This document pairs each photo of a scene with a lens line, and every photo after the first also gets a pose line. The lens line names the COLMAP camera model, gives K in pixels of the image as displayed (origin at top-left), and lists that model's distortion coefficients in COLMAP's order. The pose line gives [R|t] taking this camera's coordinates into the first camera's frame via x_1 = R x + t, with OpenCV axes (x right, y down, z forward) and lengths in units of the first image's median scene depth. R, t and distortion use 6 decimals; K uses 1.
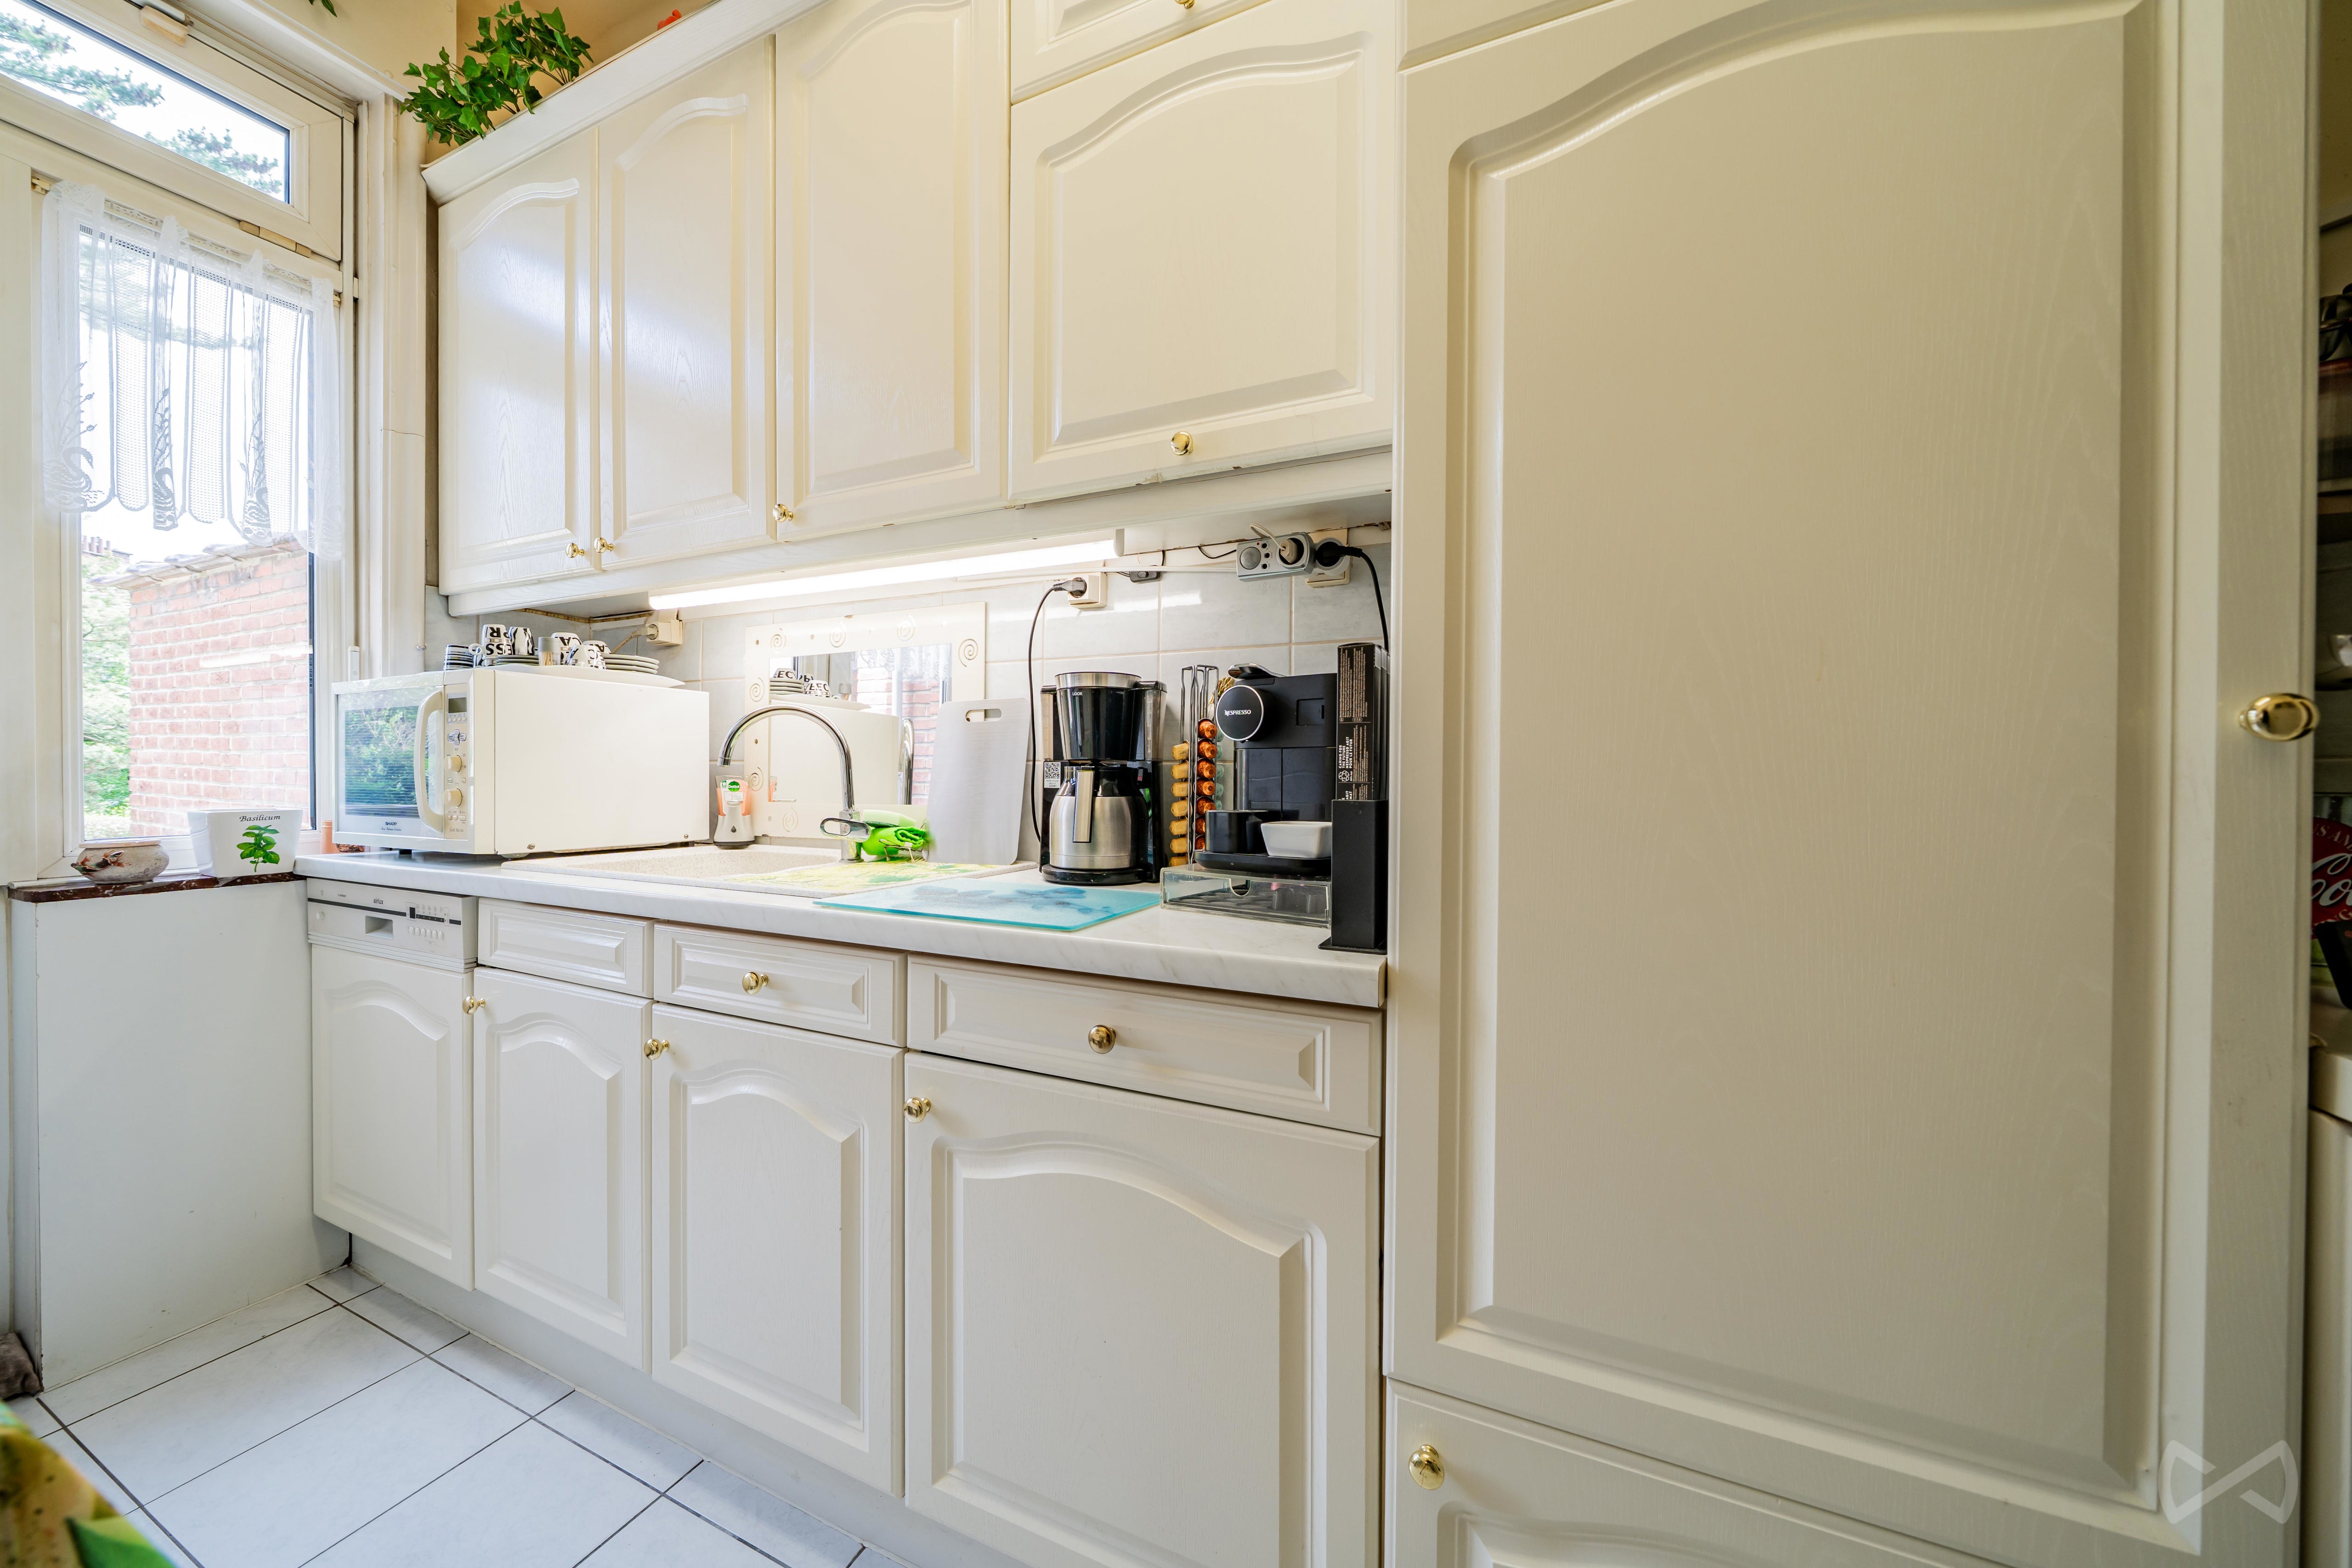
lens RADIAL K [[795.9, 0, 1170.5], [0, 795.9, 783.1], [0, 0, 1]] dist [-0.007470, 0.000458]
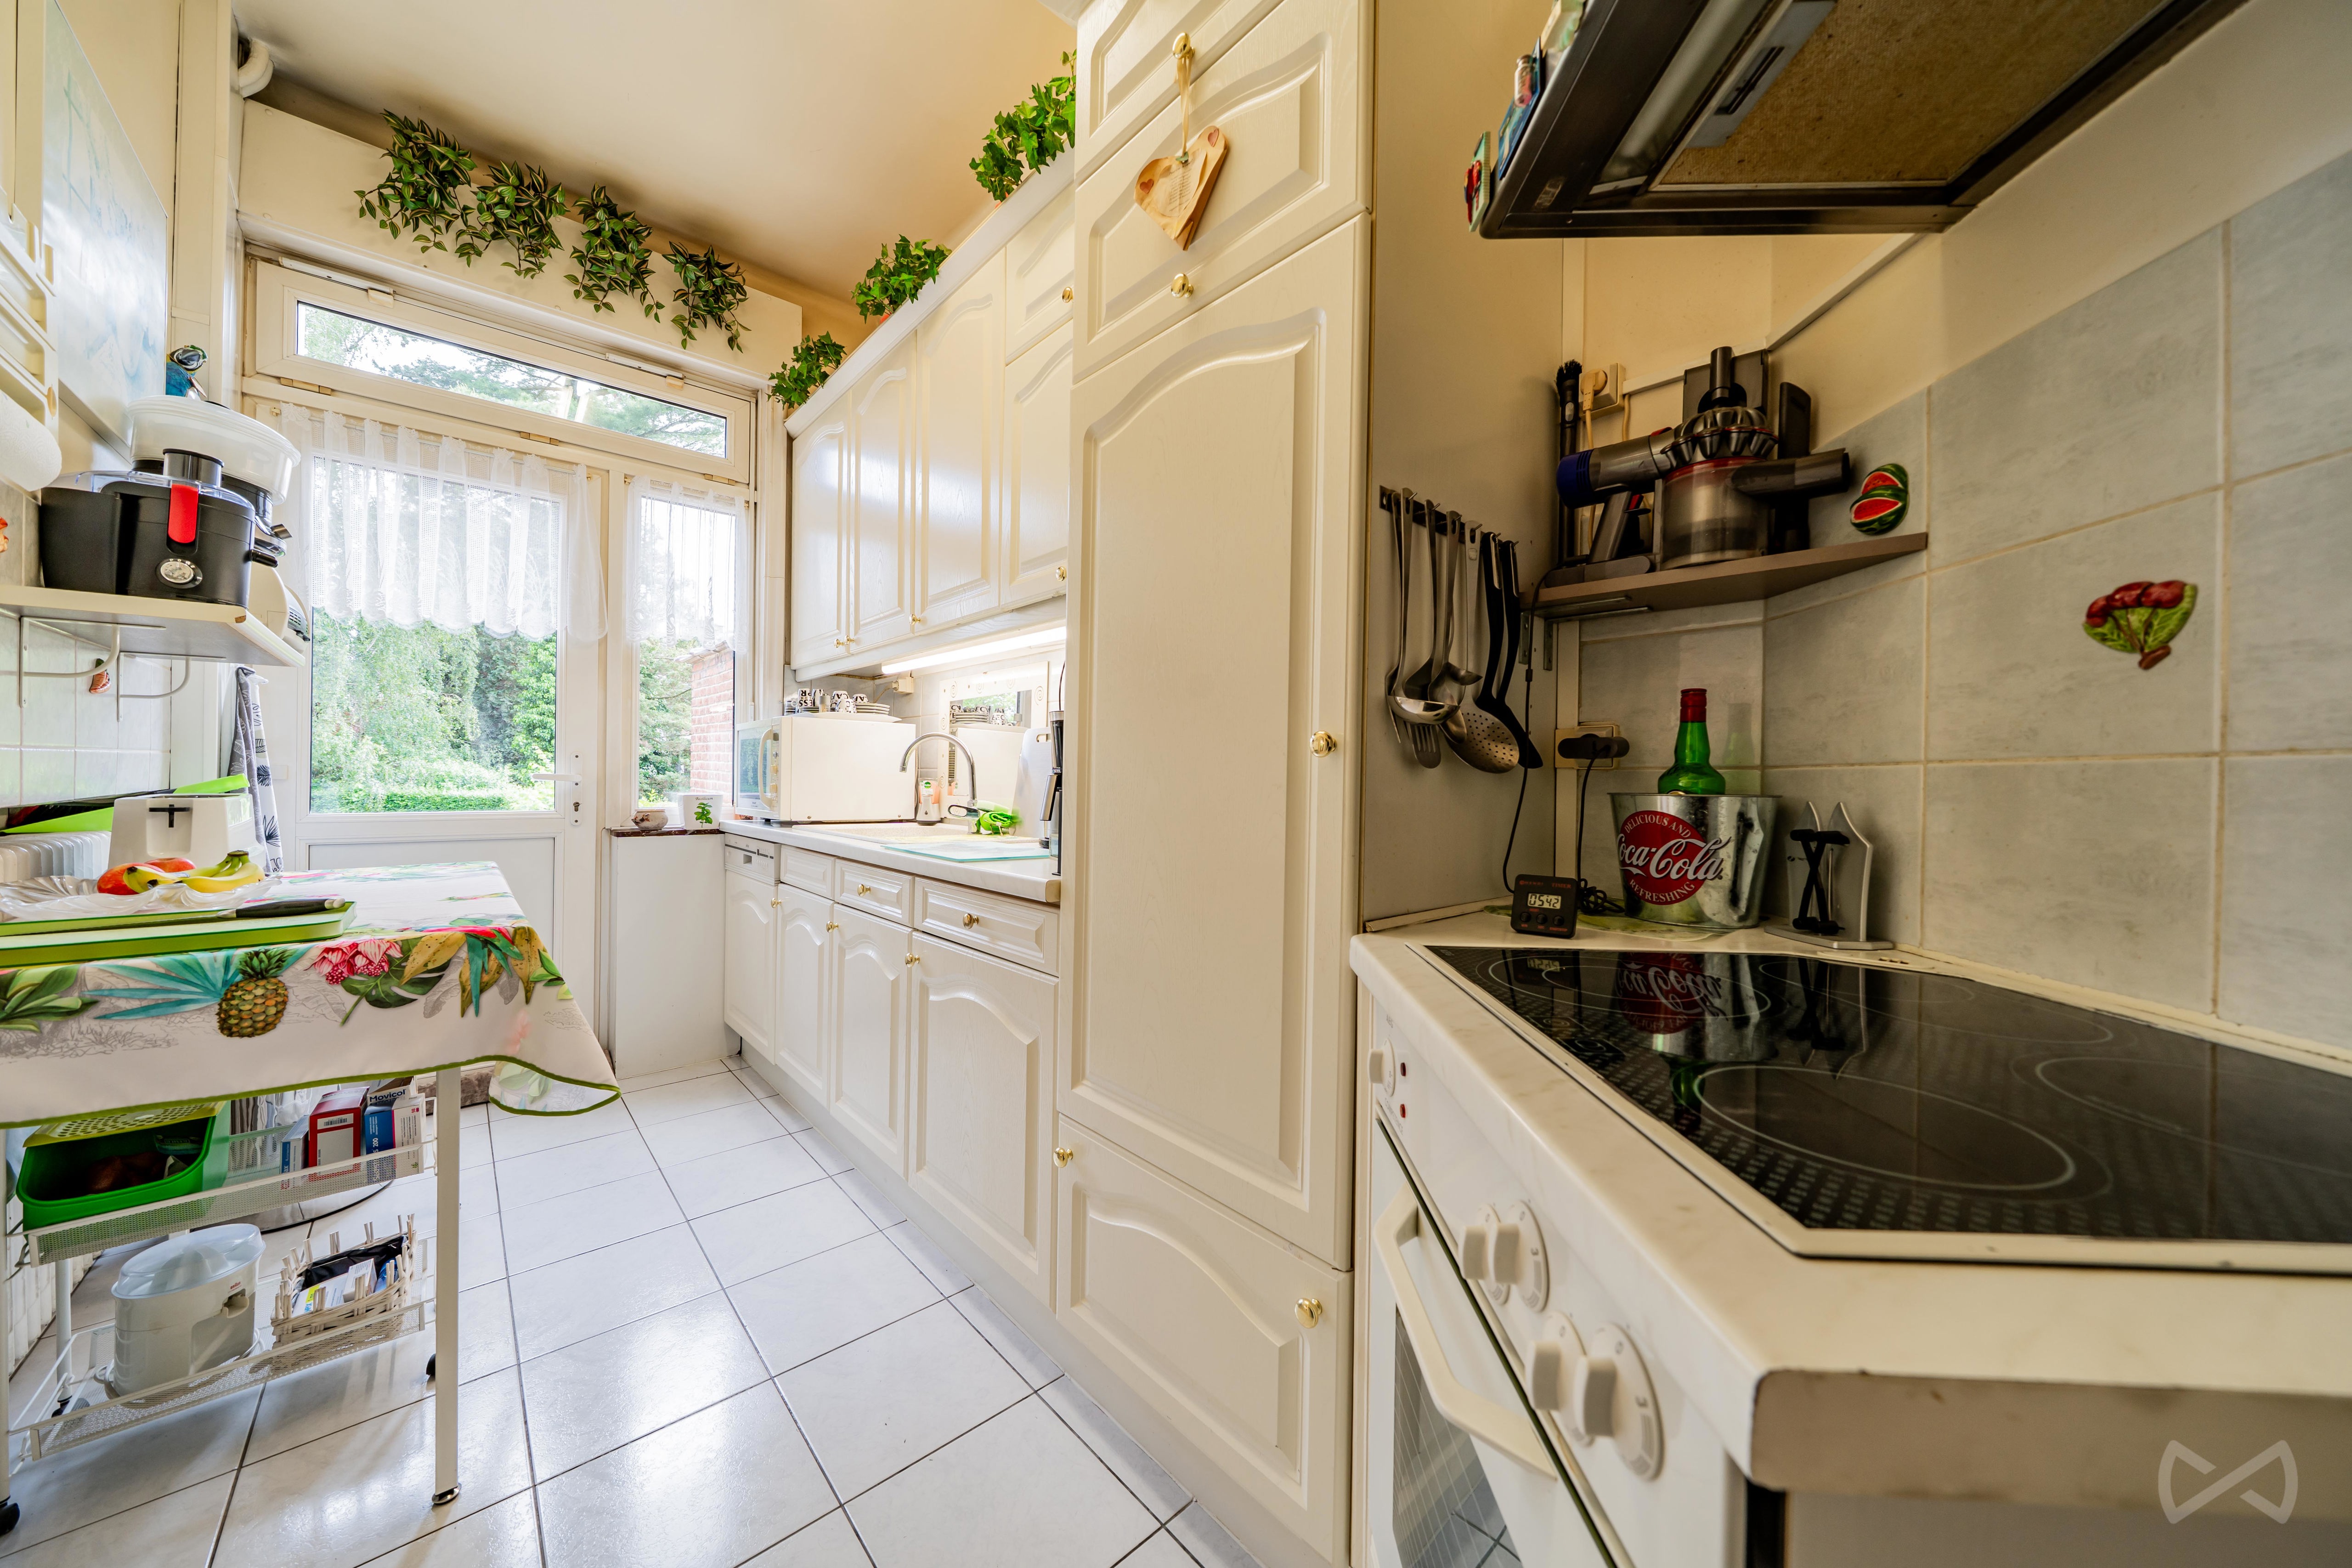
lens RADIAL K [[795.9, 0, 1186.1], [0, 795.9, 782.5], [0, 0, 1]] dist [-0.007470, 0.000458]
pose [[0.921104, 0.008481, -0.389225, 0.572952], [-0.012505, 0.999891, -0.007807, 0.006748], [0.389117, 0.012059, 0.921109, -0.257281]]
